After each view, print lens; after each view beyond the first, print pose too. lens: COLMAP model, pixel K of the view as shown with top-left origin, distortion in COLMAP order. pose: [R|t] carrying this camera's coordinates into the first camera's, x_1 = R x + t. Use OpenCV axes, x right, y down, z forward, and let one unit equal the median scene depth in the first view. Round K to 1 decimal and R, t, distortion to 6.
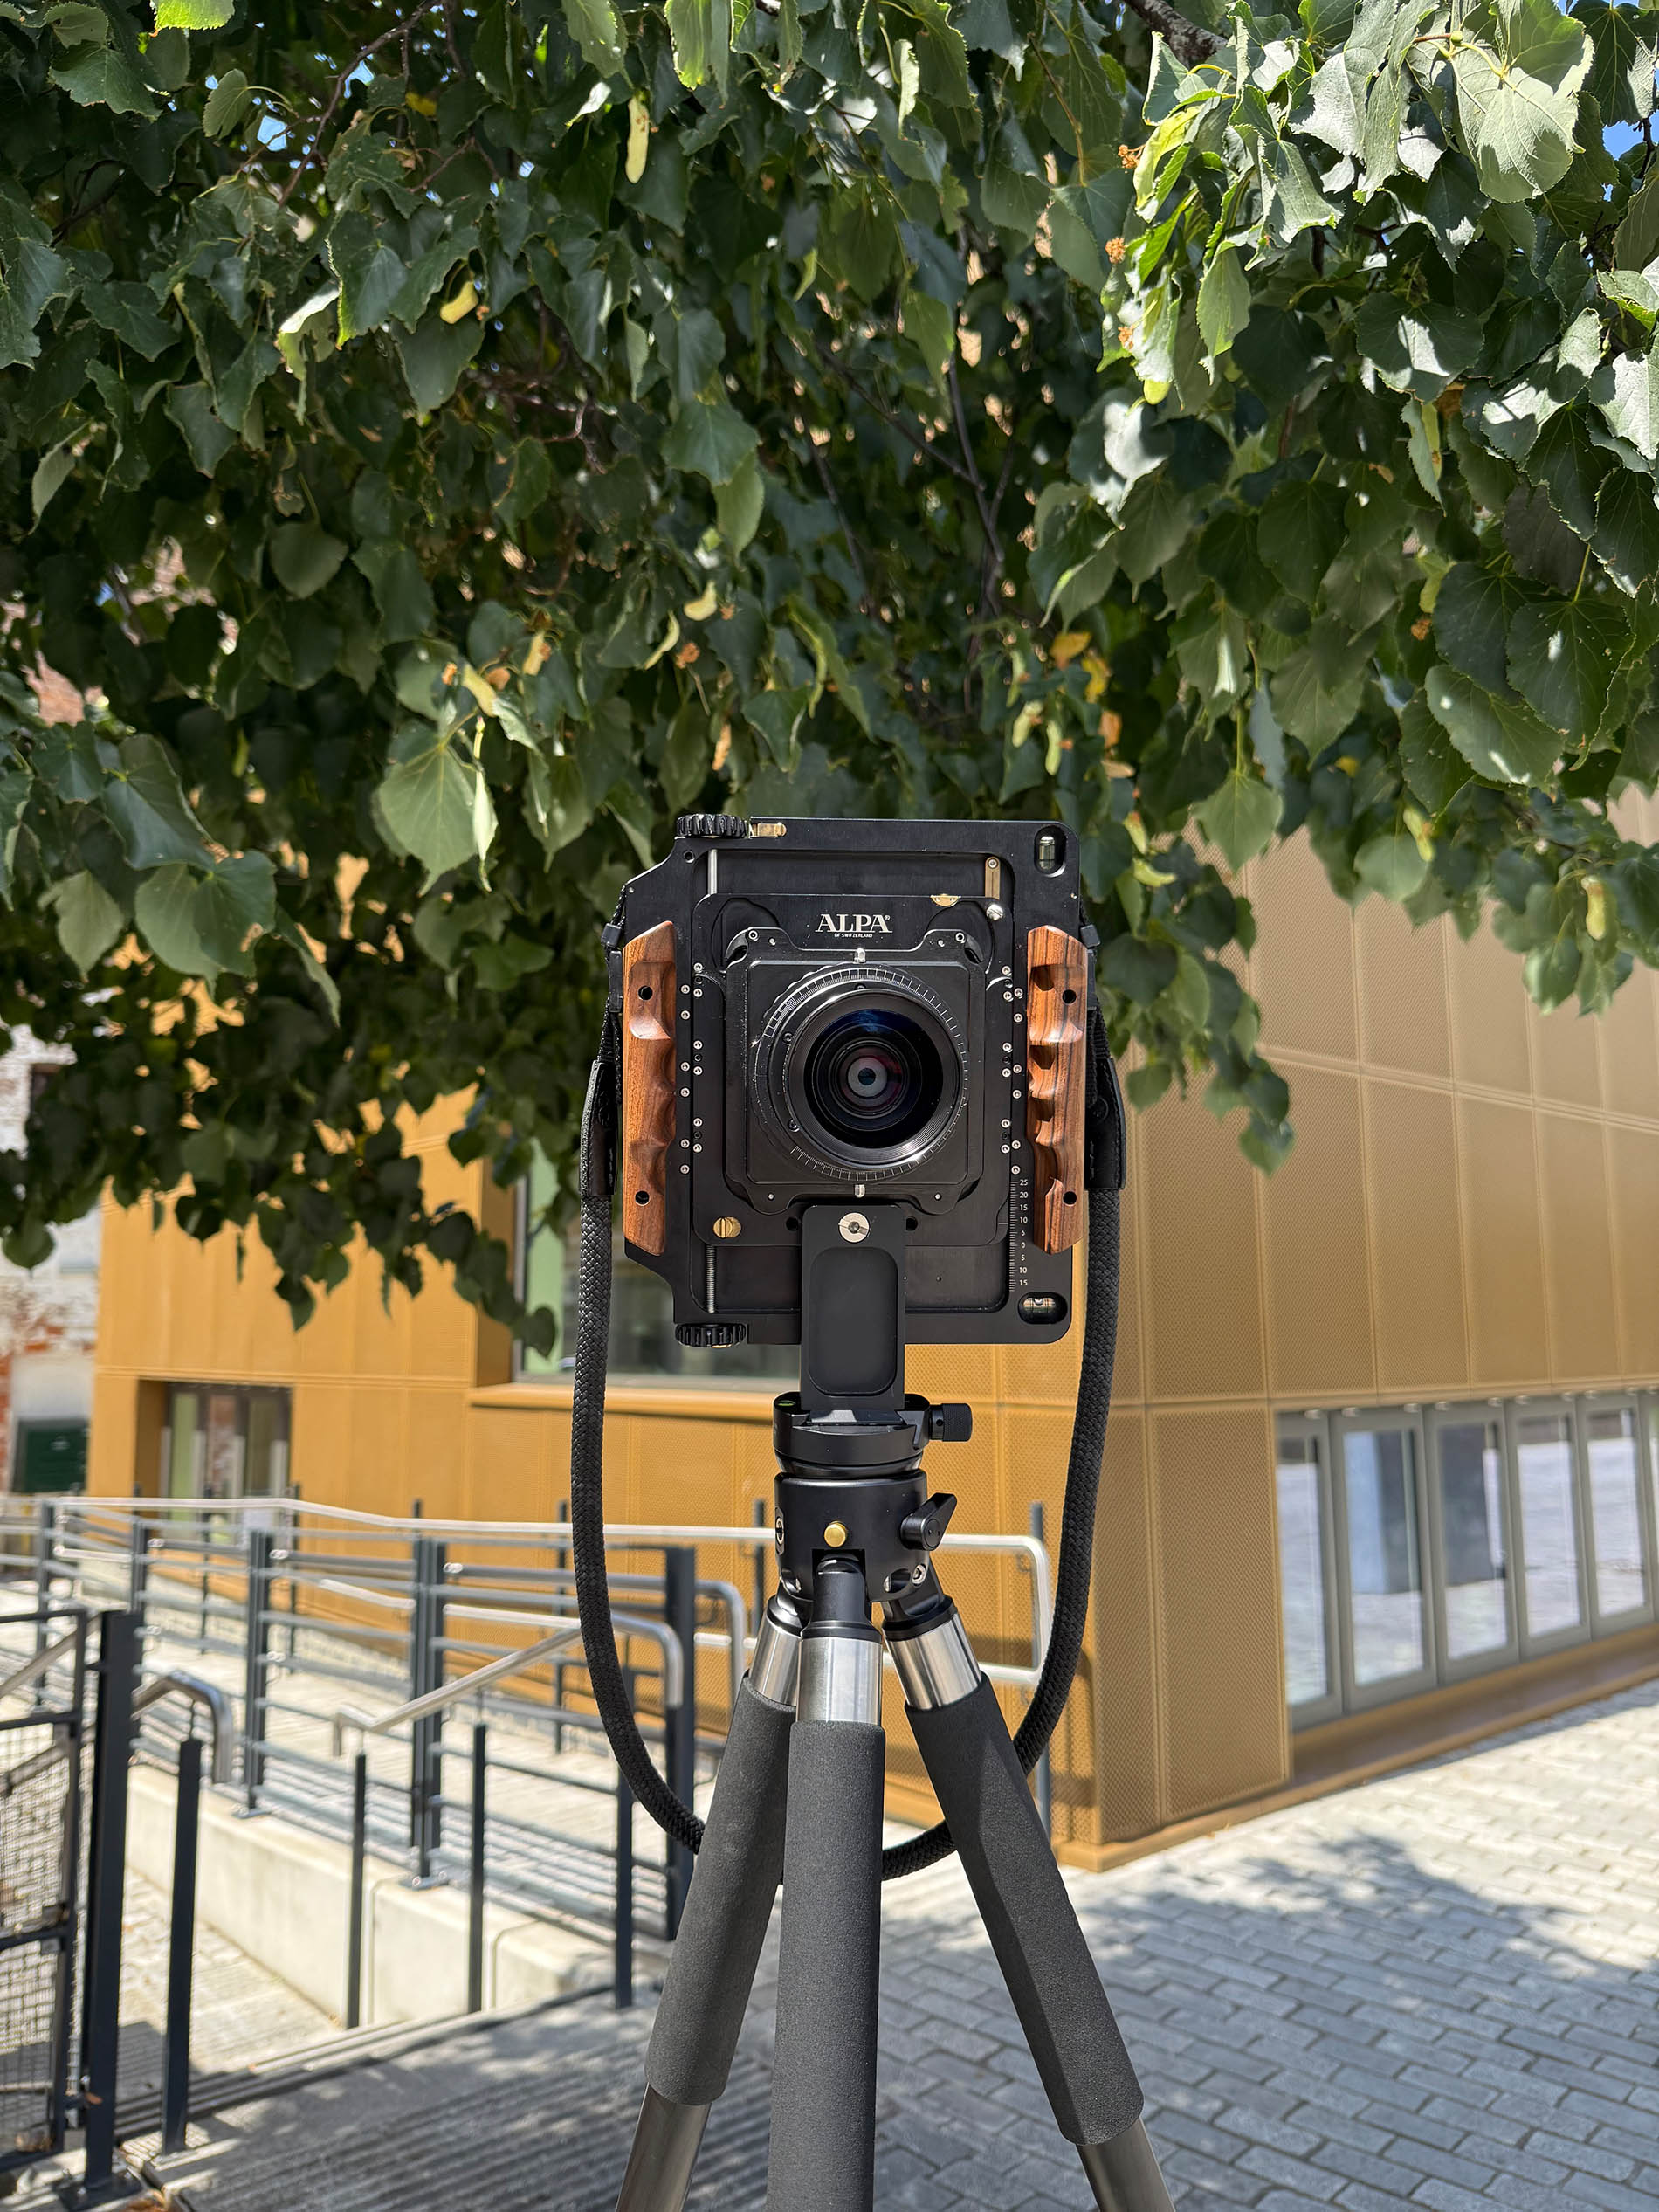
lens RADIAL K [[1583.2, 0, 829.5], [0, 1583.2, 1106.0], [0, 0, 1]] dist [-0.035372, 0.000194]
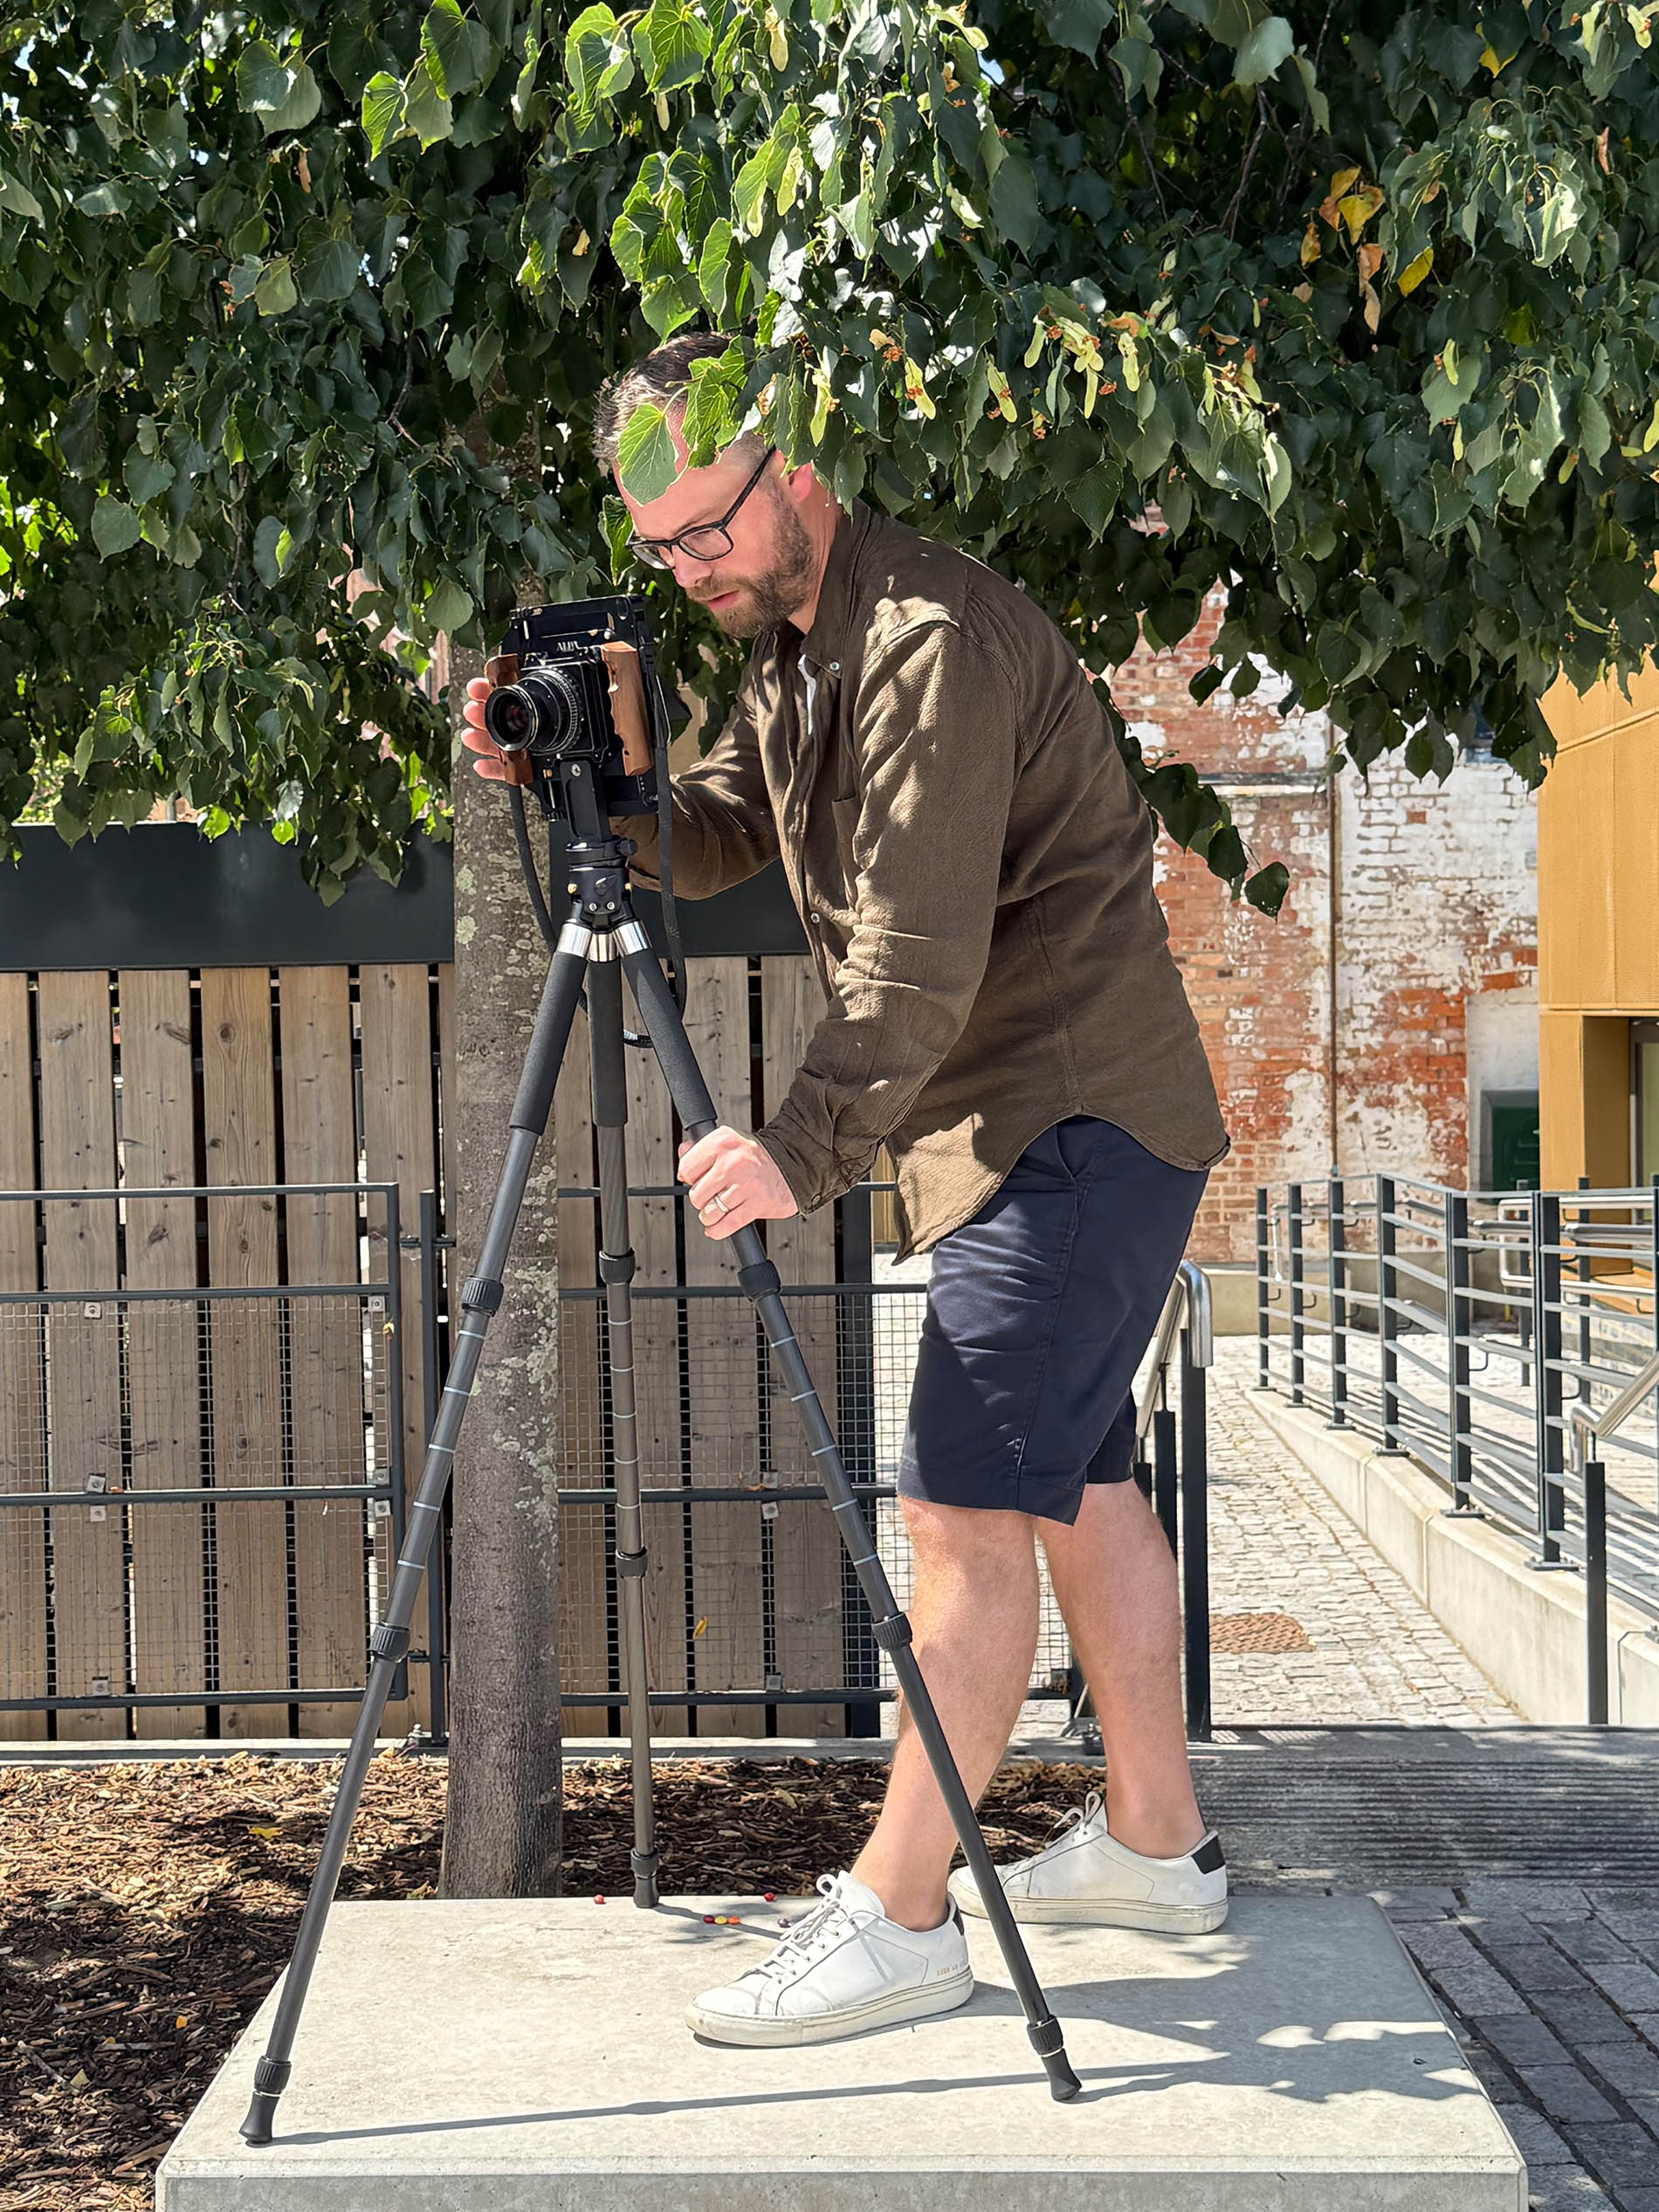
lens RADIAL K [[3014.8, 0, 829.5], [0, 3014.8, 1106.0], [0, 0, 1]] dist [0.163948, -0.023012]
pose [[0.740477, 0.022761, -0.671696, 0.569055], [0.100927, 0.984327, 0.144617, -0.009841], [0.664460, -0.174878, 0.726575, -0.397323]]
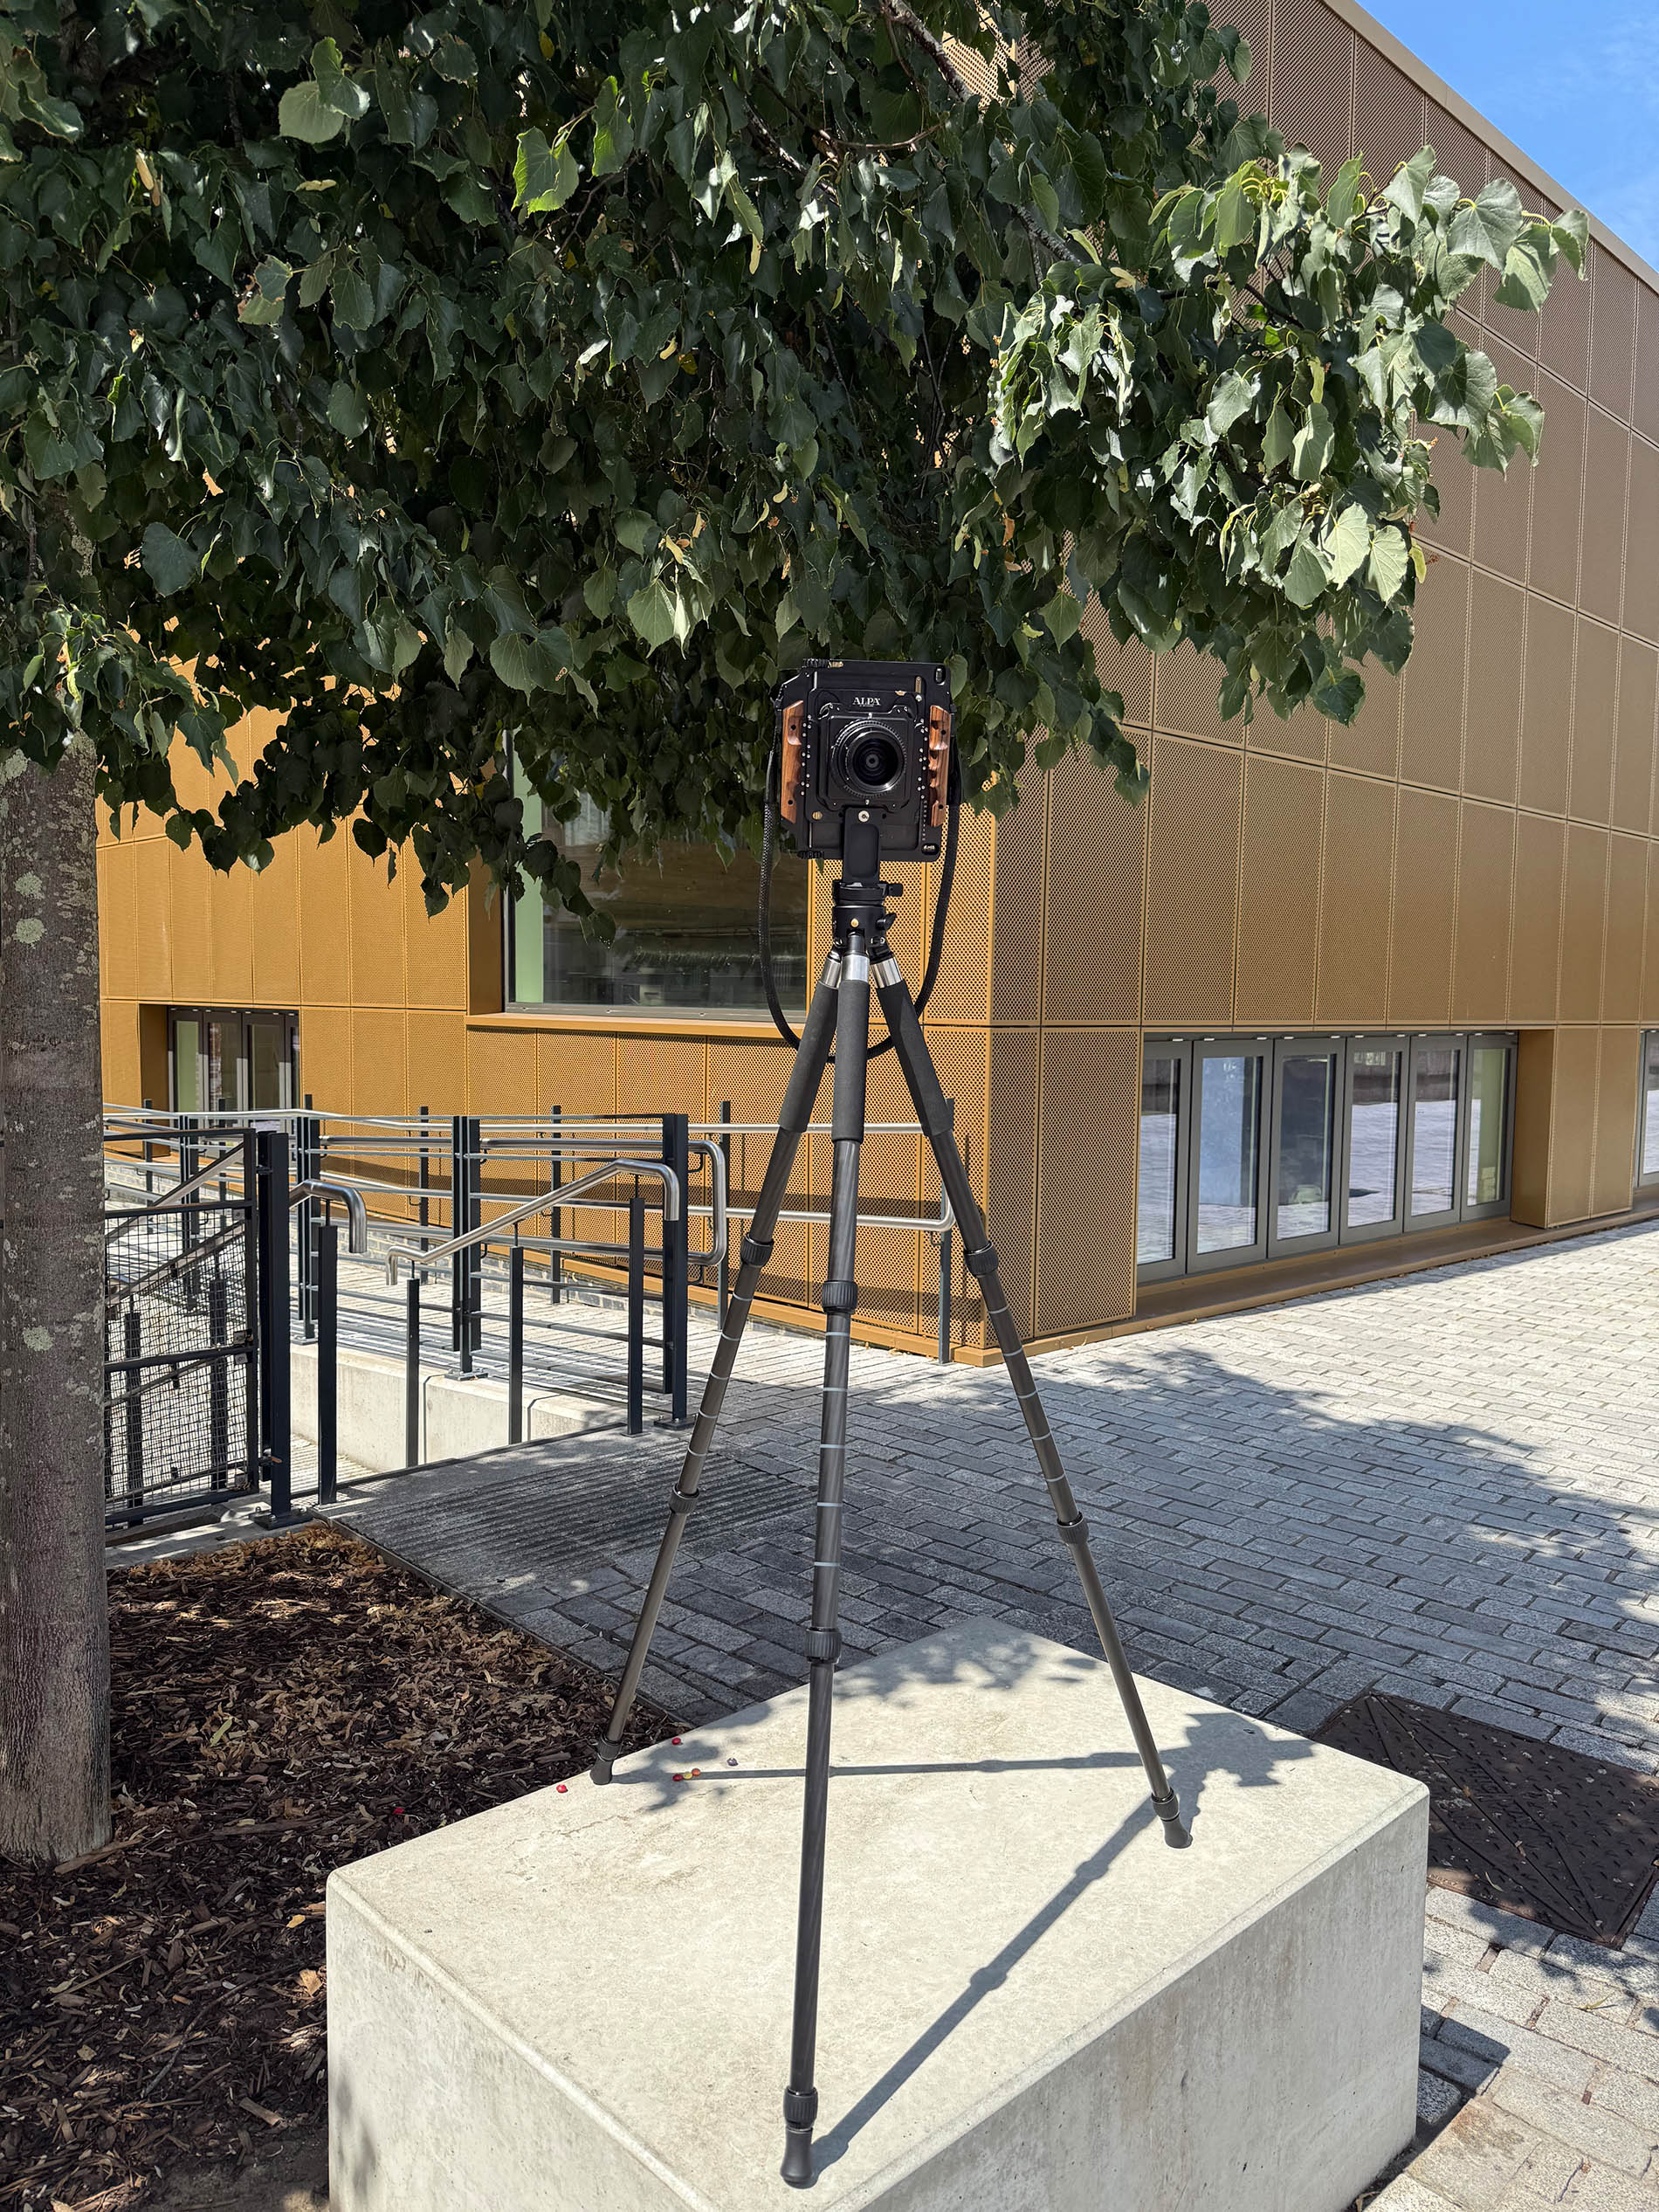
lens RADIAL K [[1564.7, 0, 832.8], [0, 1564.7, 1146.1], [0, 0, 1]] dist [0.049450, -0.002692]
pose [[0.998808, 0.021680, 0.043724, -0.025037], [-0.031311, 0.971890, 0.233344, -0.000274], [-0.037436, -0.234435, 0.971411, -0.308414]]
